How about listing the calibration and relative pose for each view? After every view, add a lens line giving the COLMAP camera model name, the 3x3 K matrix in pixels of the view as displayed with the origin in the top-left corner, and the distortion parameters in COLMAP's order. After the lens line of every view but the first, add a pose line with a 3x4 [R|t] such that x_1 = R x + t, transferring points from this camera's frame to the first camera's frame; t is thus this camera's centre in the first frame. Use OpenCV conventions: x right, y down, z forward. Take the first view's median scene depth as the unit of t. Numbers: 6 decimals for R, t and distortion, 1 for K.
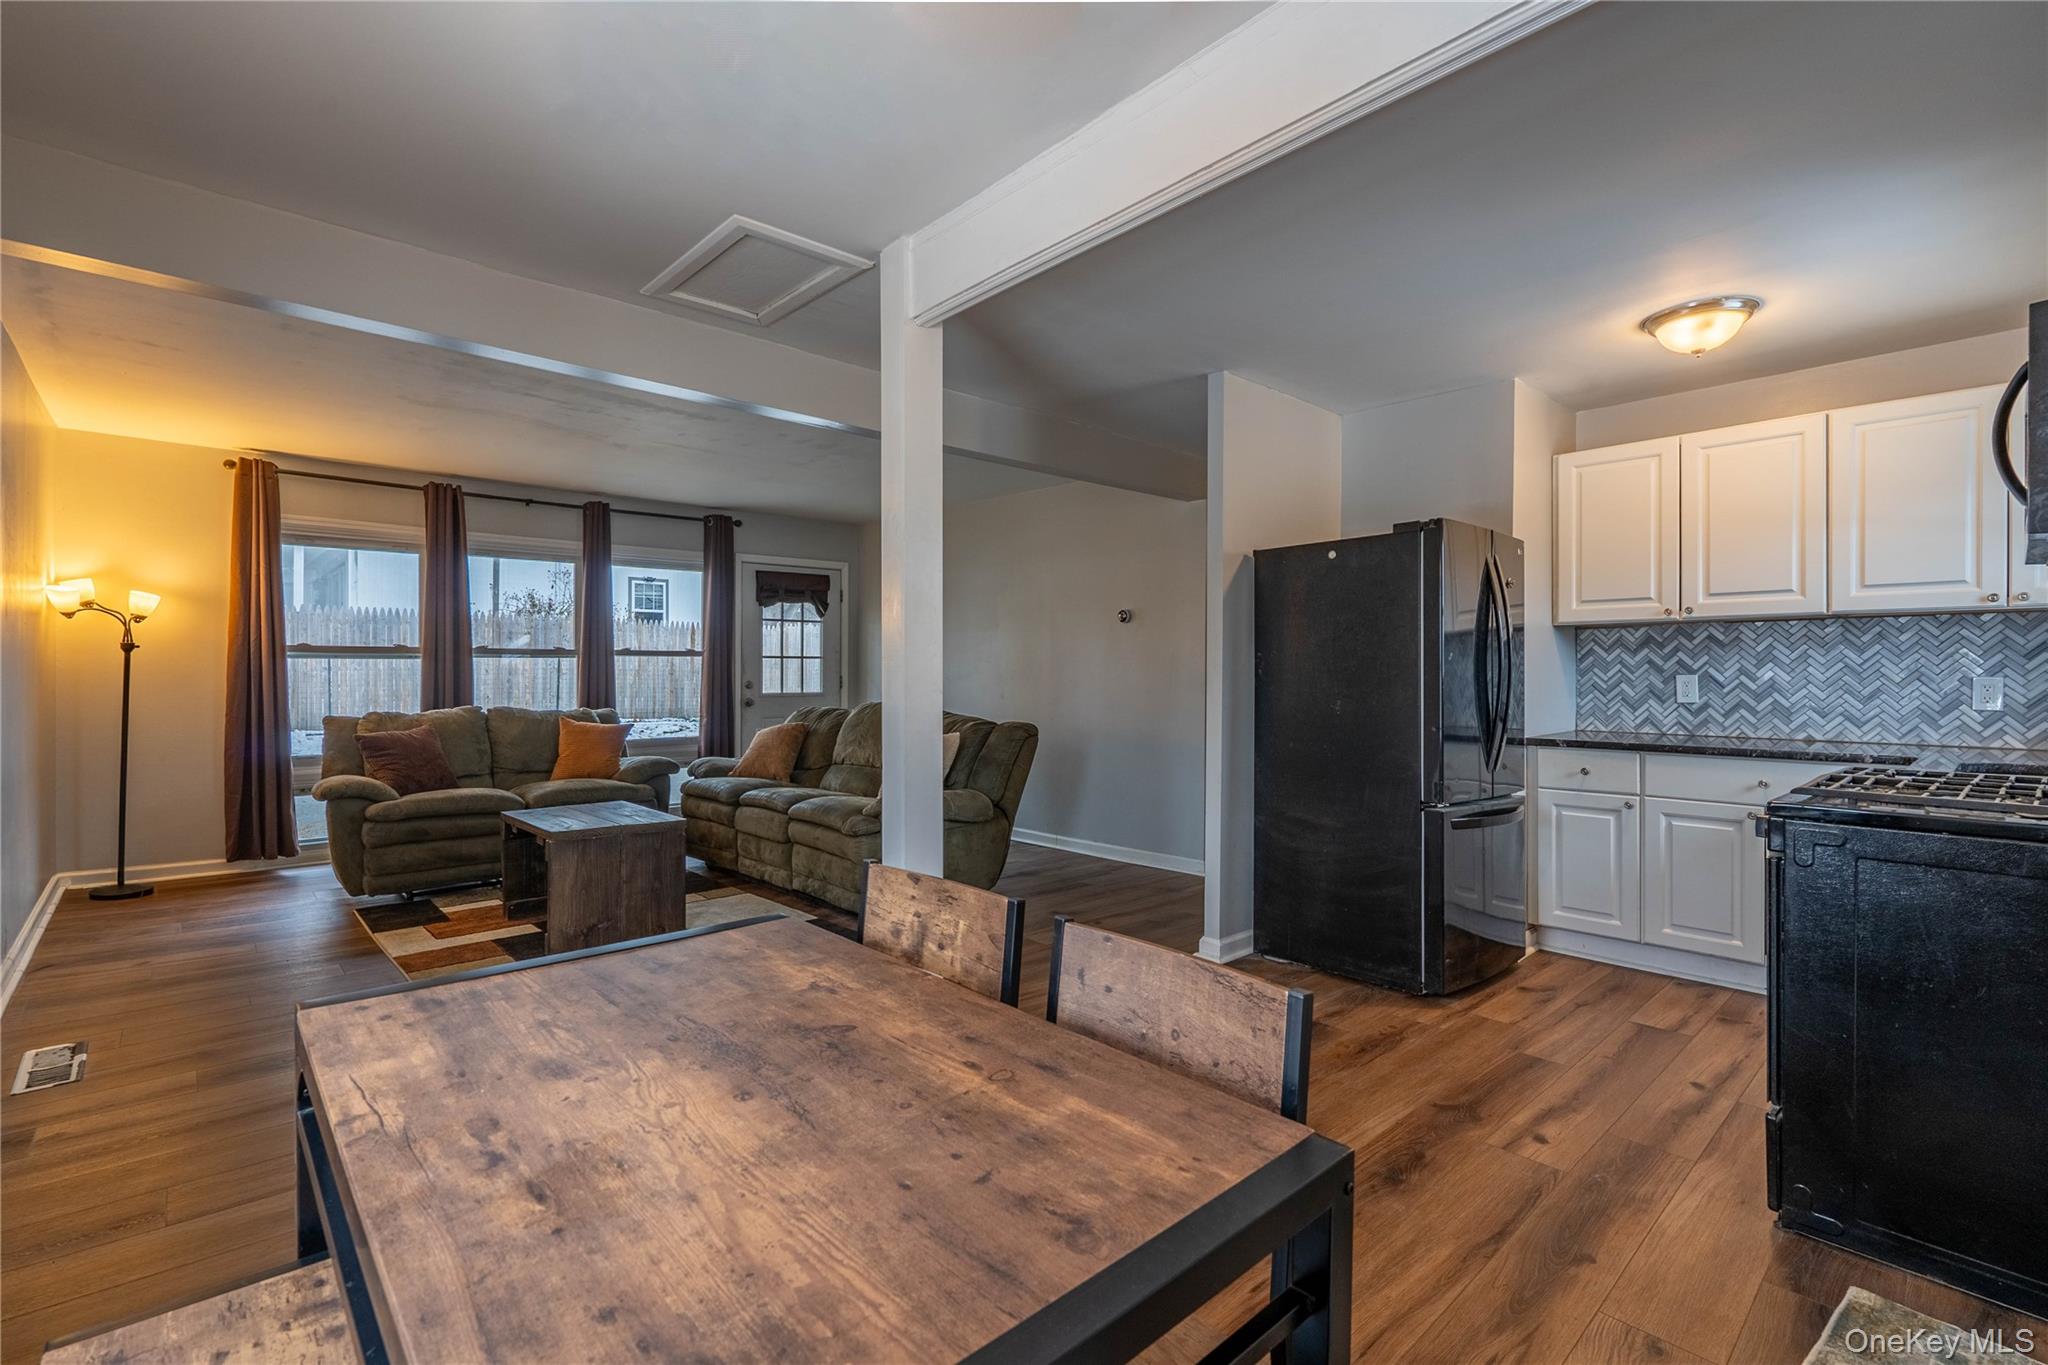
lens RADIAL K [[921.1, 0, 1024.0], [0, 921.1, 678.0], [0, 0, 1]] dist [0.001724, 0.000874]
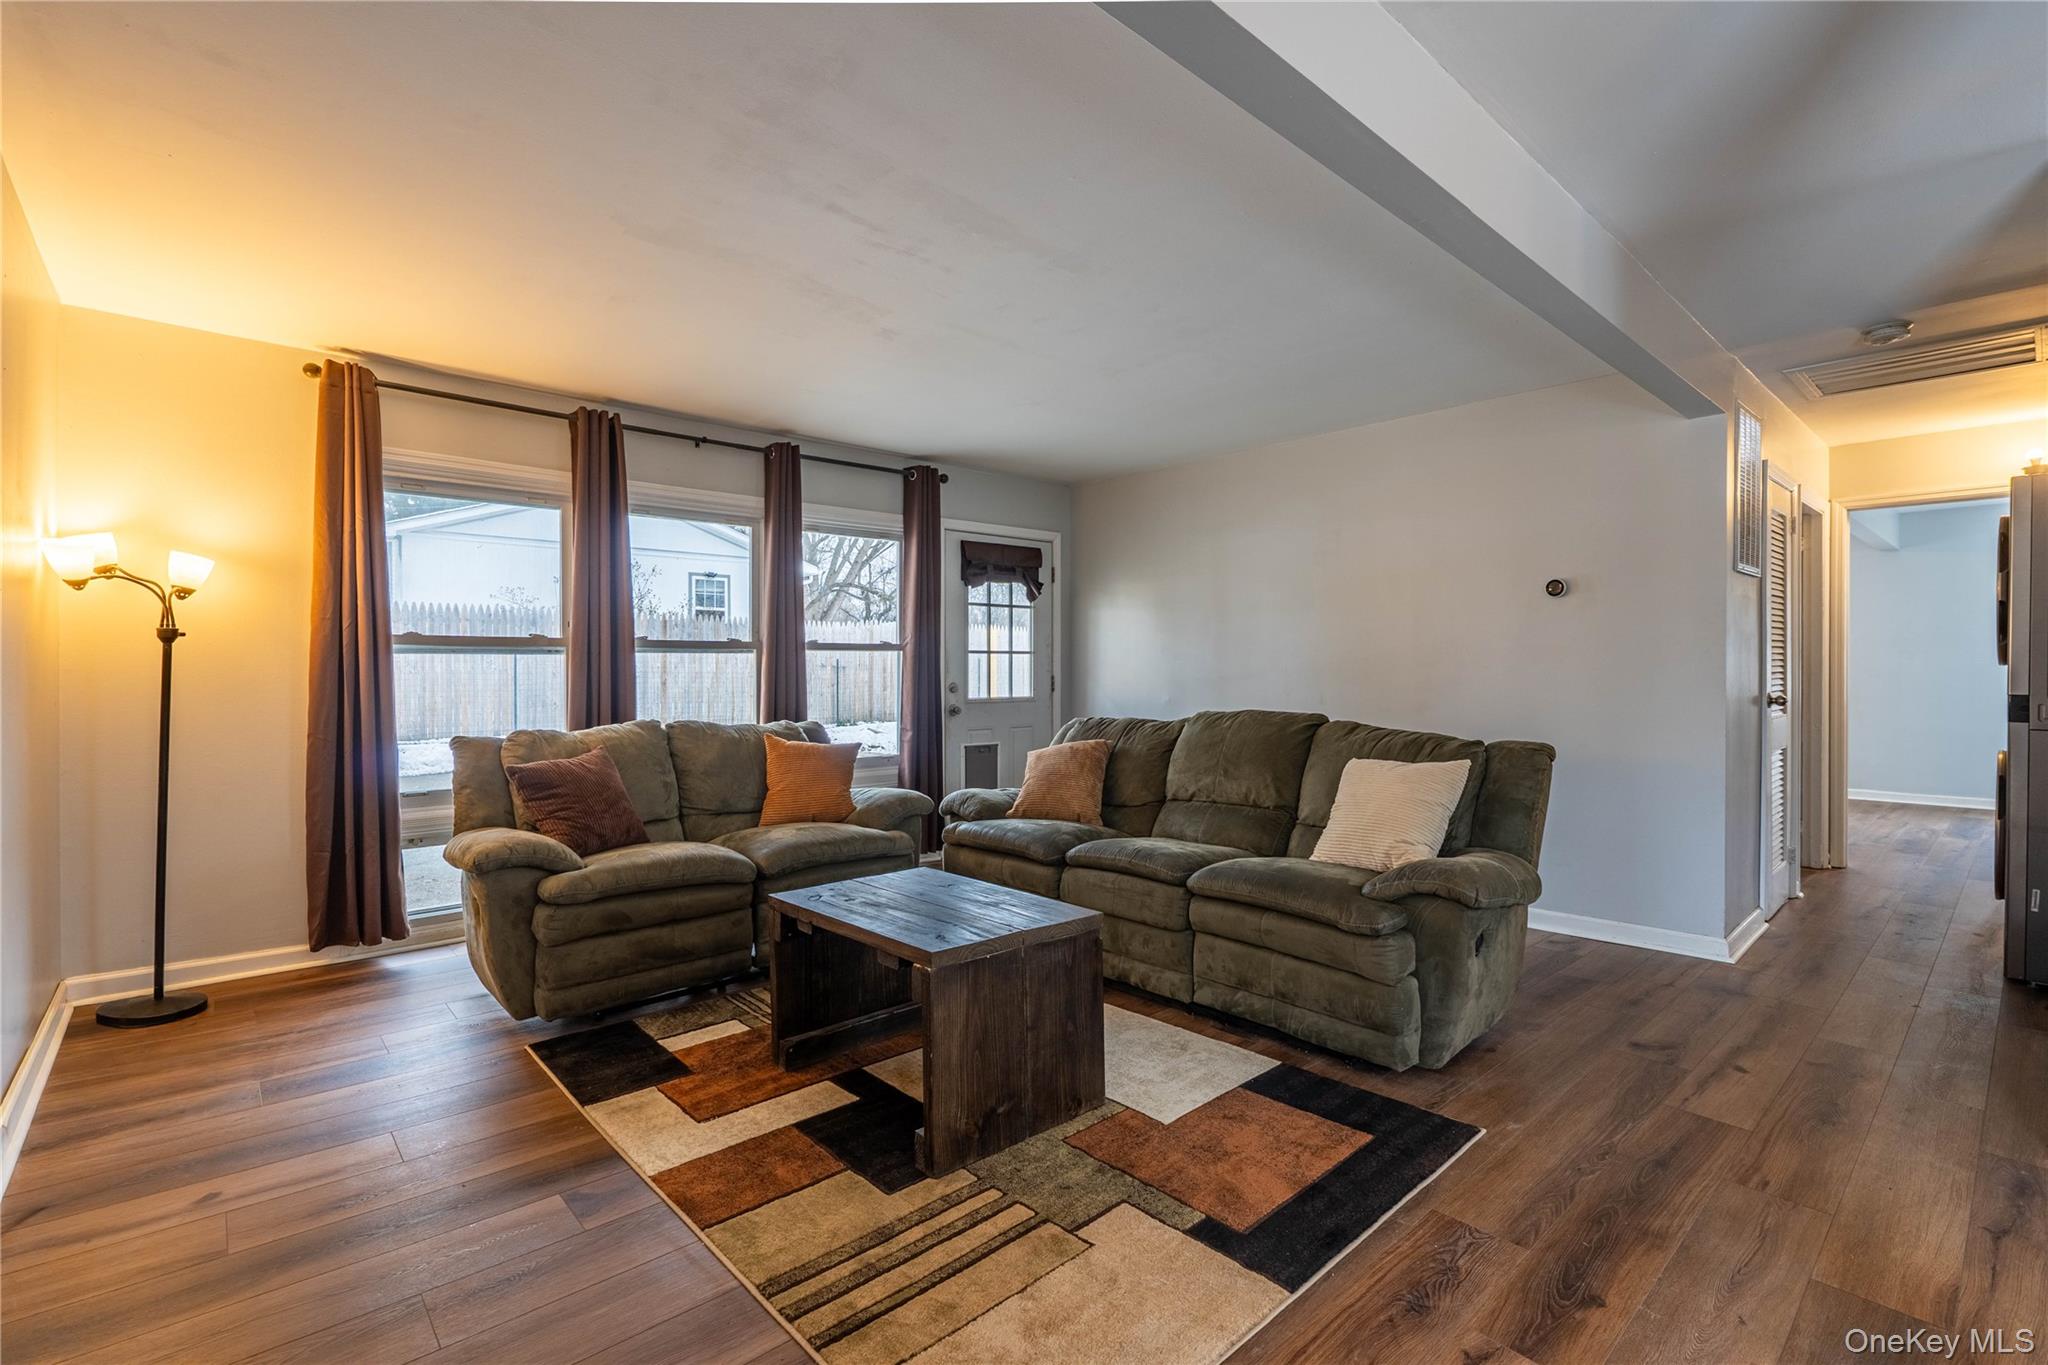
lens RADIAL K [[921.1, 0, 1034.4], [0, 921.1, 679.0], [0, 0, 1]] dist [0.001724, 0.000874]
pose [[0.999965, -0.006671, -0.005107, -0.385944], [0.006668, 0.999978, -0.000721, 0.001951], [0.005112, 0.000687, 0.999987, 0.380880]]
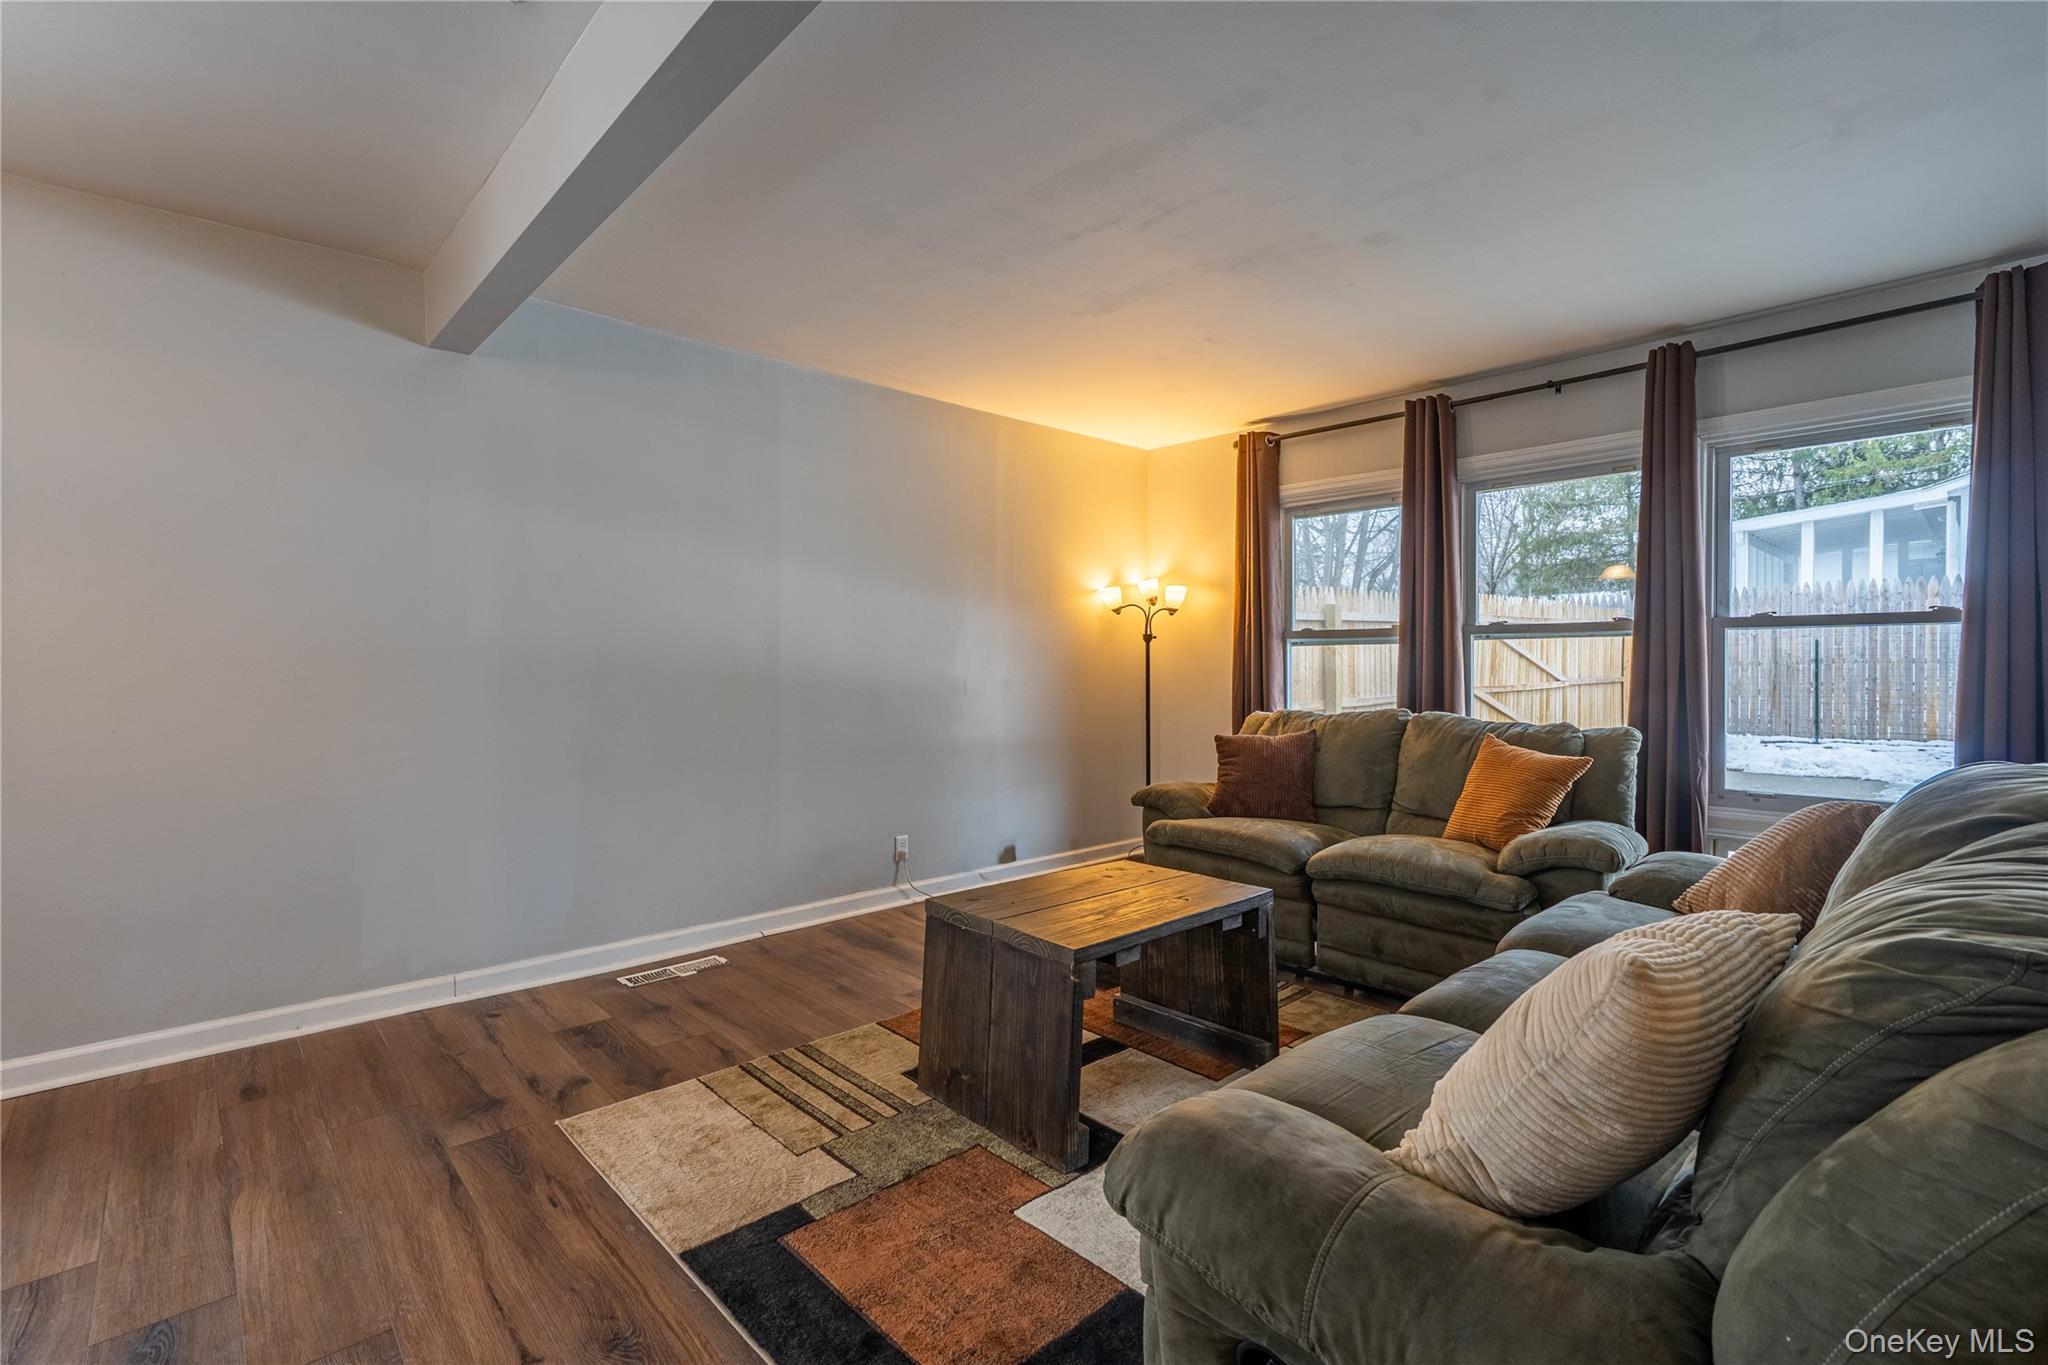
lens RADIAL K [[921.1, 0, 1014.5], [0, 921.1, 682.3], [0, 0, 1]] dist [0.001724, 0.000874]
pose [[0.002587, 0.017896, -0.999837, 0.121928], [-0.008854, 0.999801, 0.017873, 0.000429], [0.999957, 0.008806, 0.002745, 0.915677]]
